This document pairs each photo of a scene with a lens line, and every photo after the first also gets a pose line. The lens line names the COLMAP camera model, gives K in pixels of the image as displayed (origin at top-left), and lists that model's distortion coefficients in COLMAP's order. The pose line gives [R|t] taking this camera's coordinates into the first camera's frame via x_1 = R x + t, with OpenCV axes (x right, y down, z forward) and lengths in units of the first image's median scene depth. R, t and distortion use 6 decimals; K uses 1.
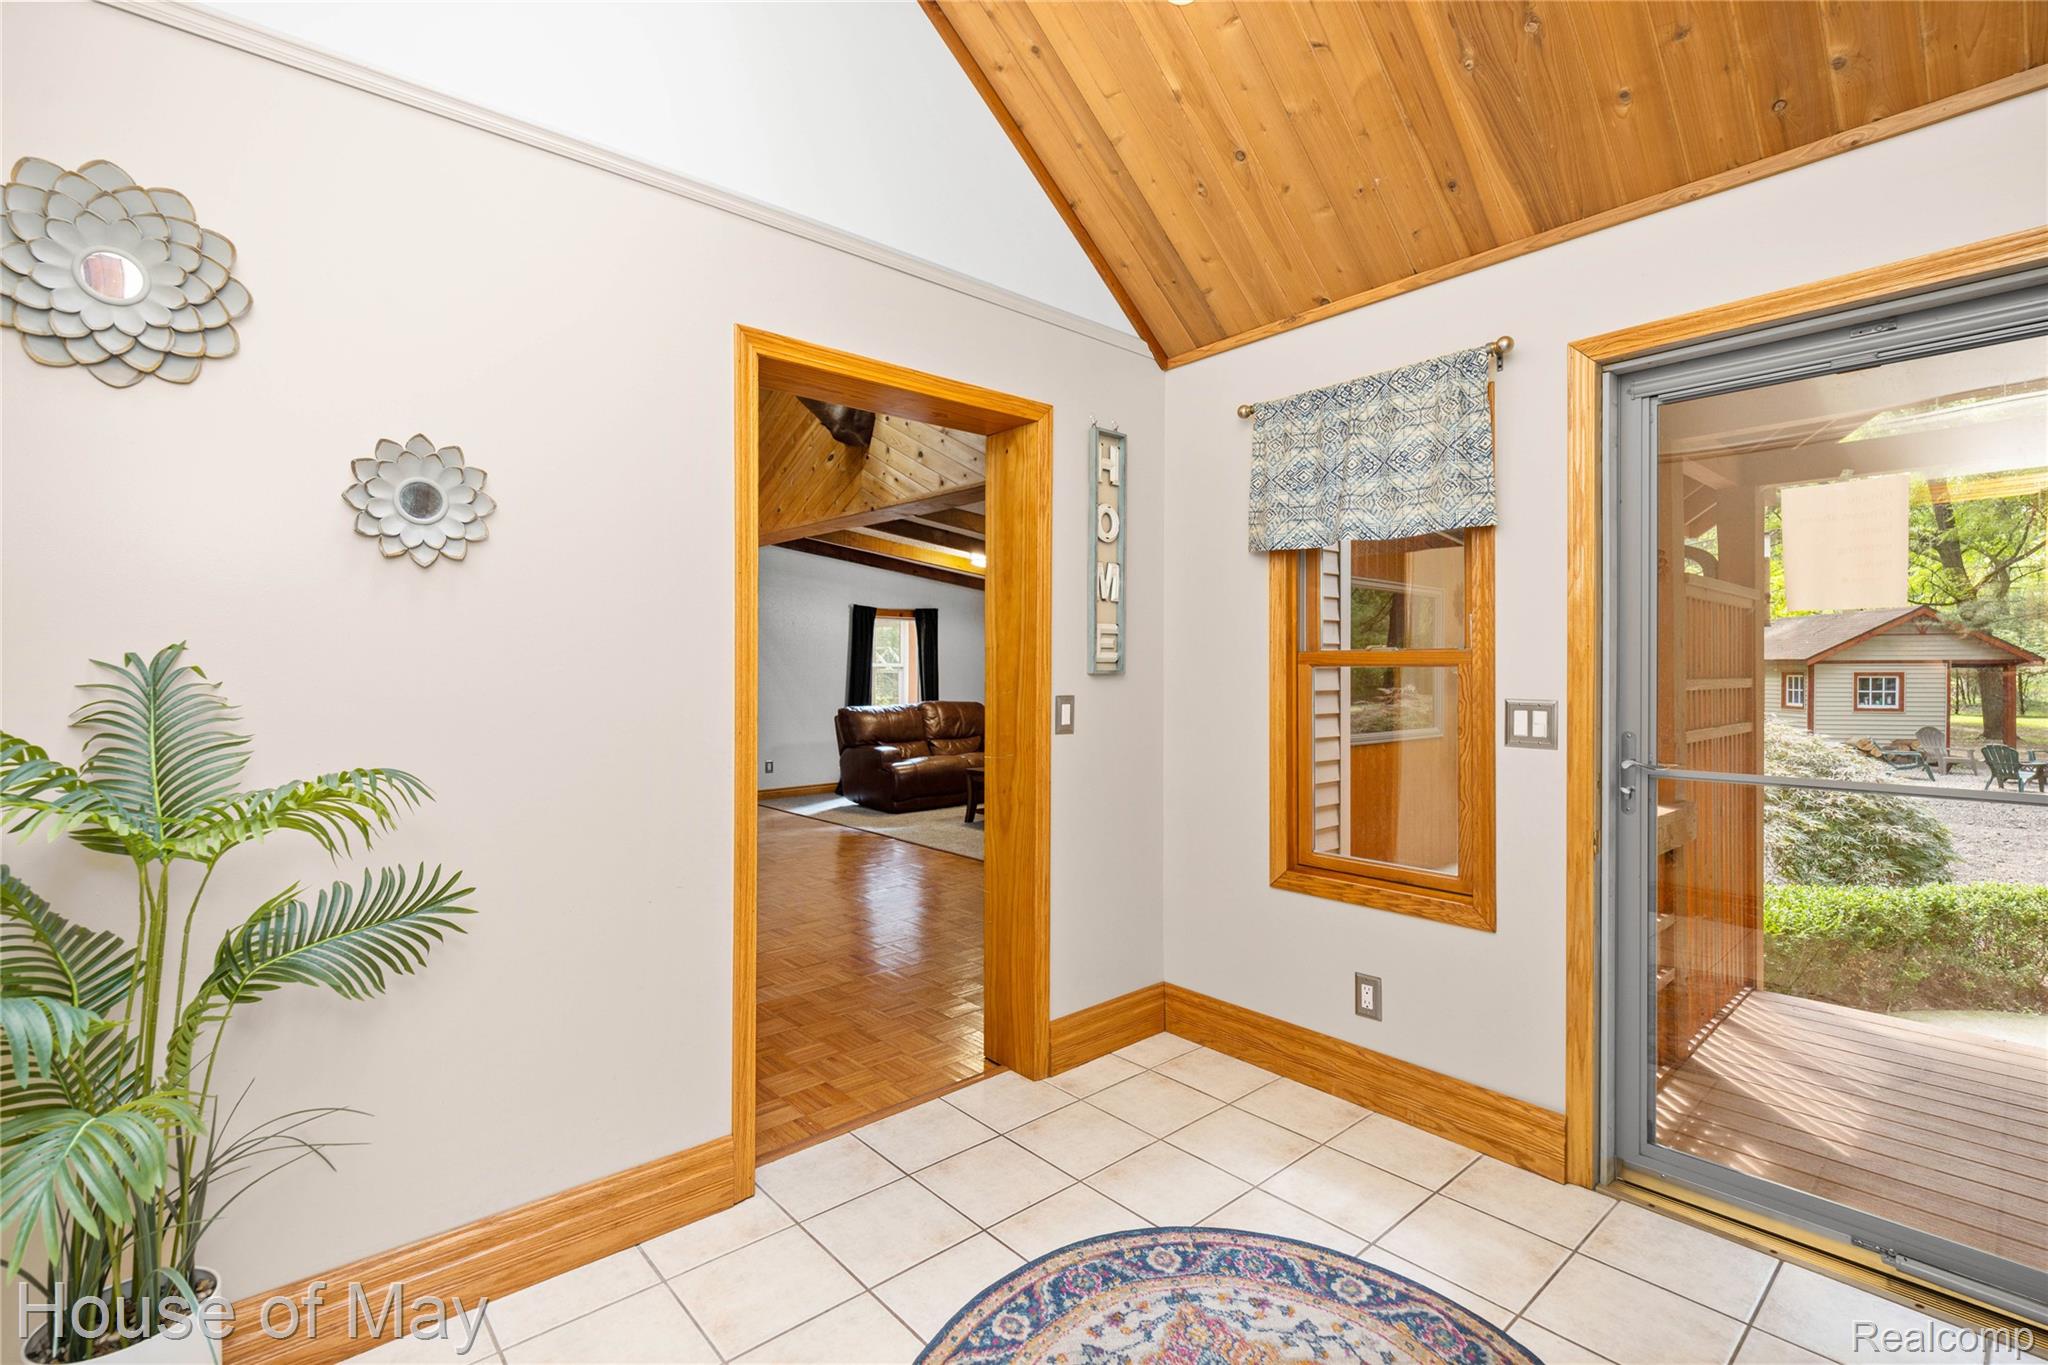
lens RADIAL K [[932.0, 0, 1020.3], [0, 932.0, 664.1], [0, 0, 1]] dist [0.008322, -0.003619]
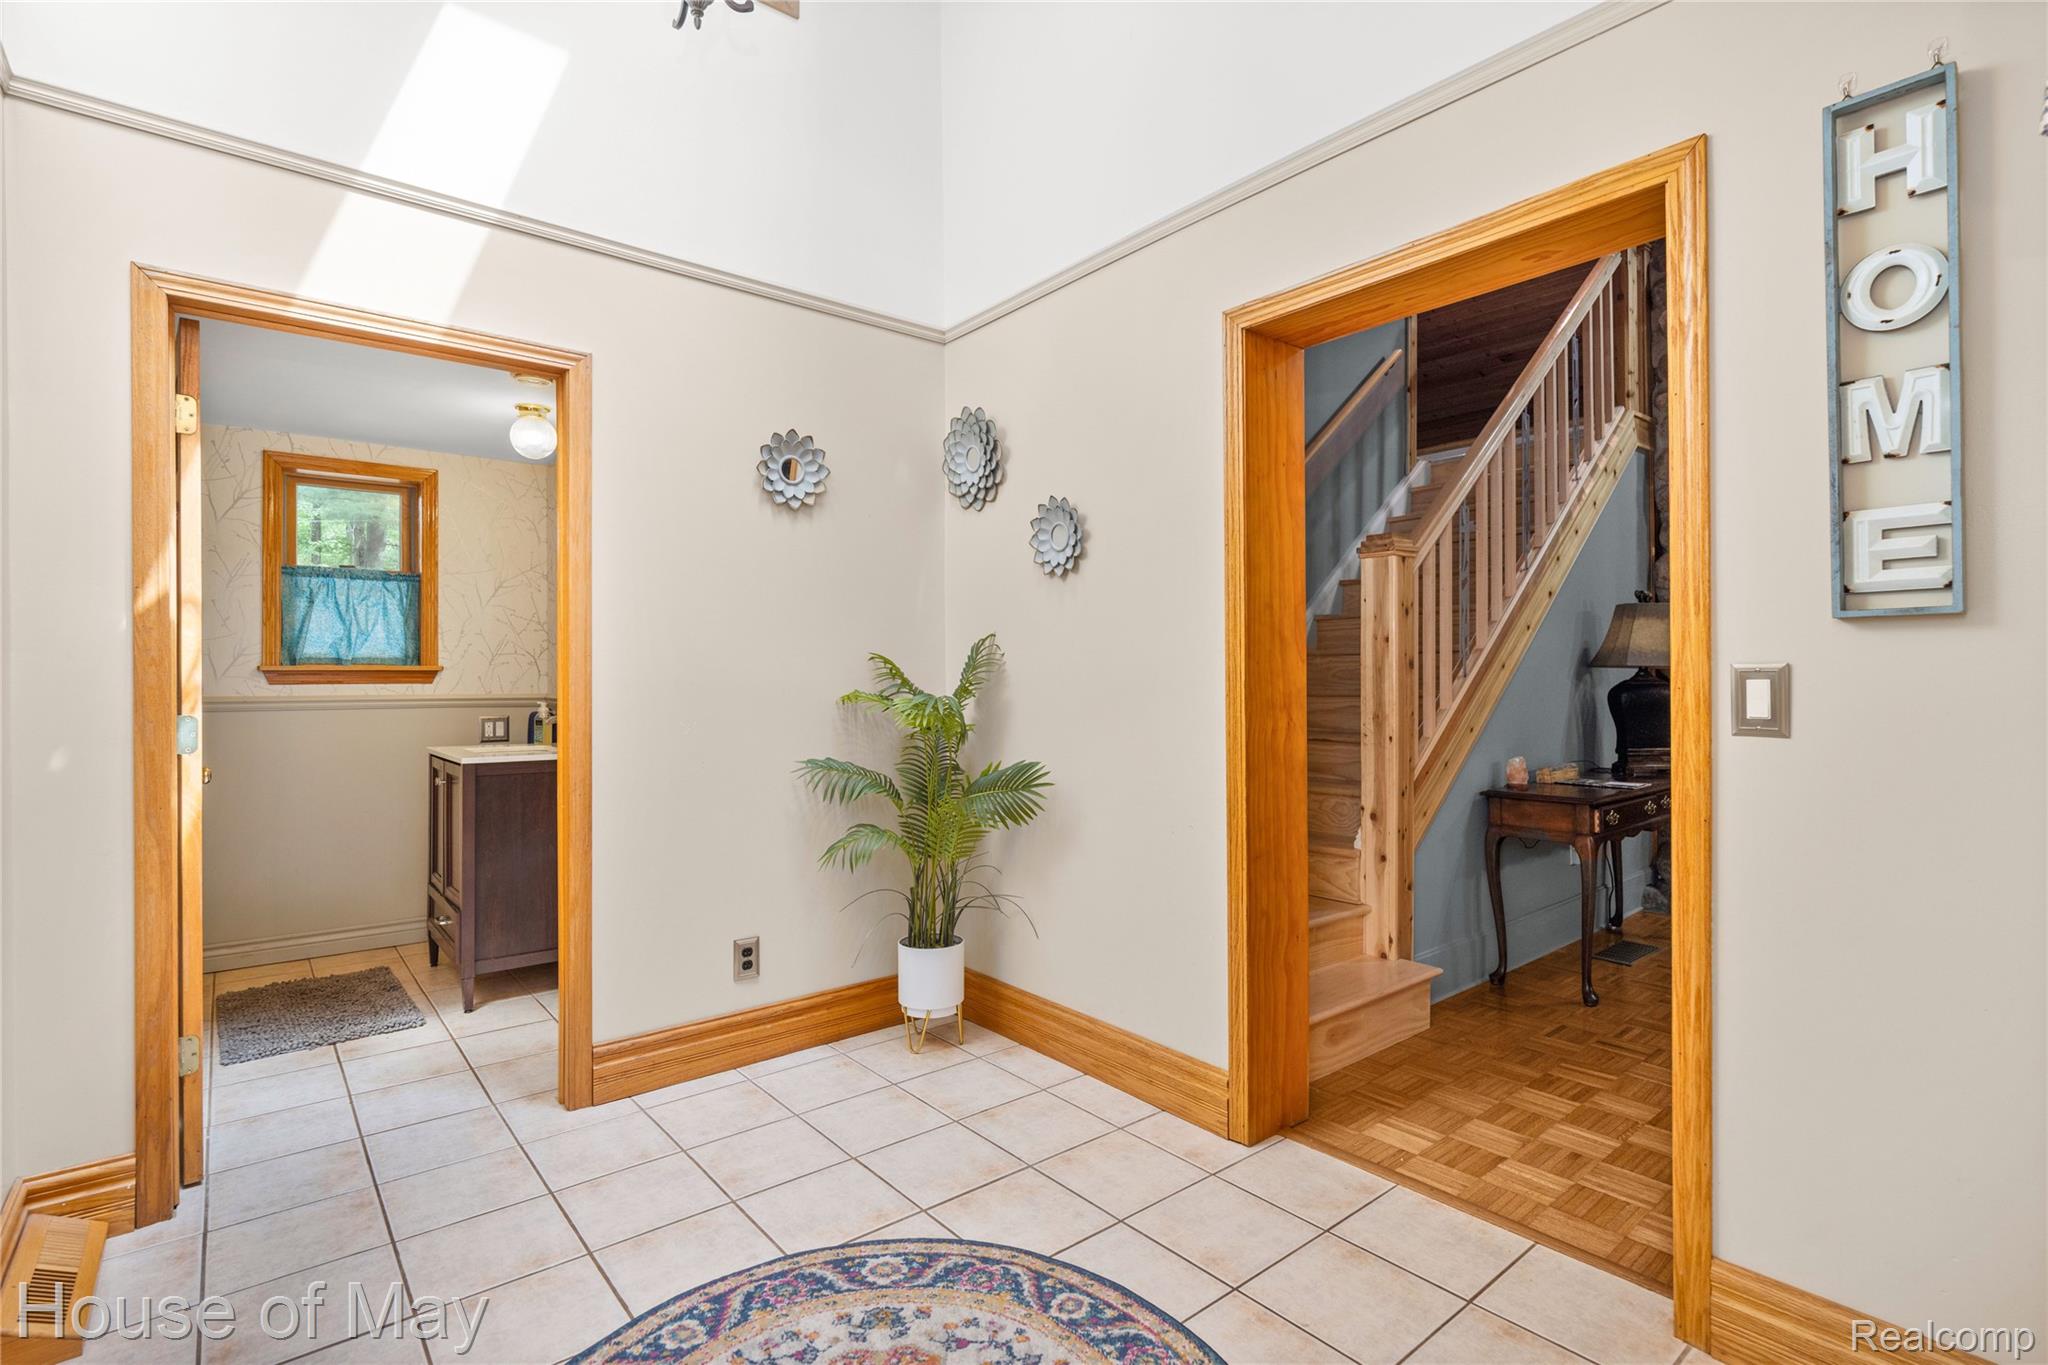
lens RADIAL K [[963.5, 0, 1026.5], [0, 963.5, 673.6], [0, 0, 1]] dist [-0.006400, -0.001436]
pose [[-0.029914, -0.006780, -0.999529, 0.812468], [0.007046, 0.999951, -0.006994, 0.055557], [0.999528, -0.007252, -0.029865, 0.820624]]
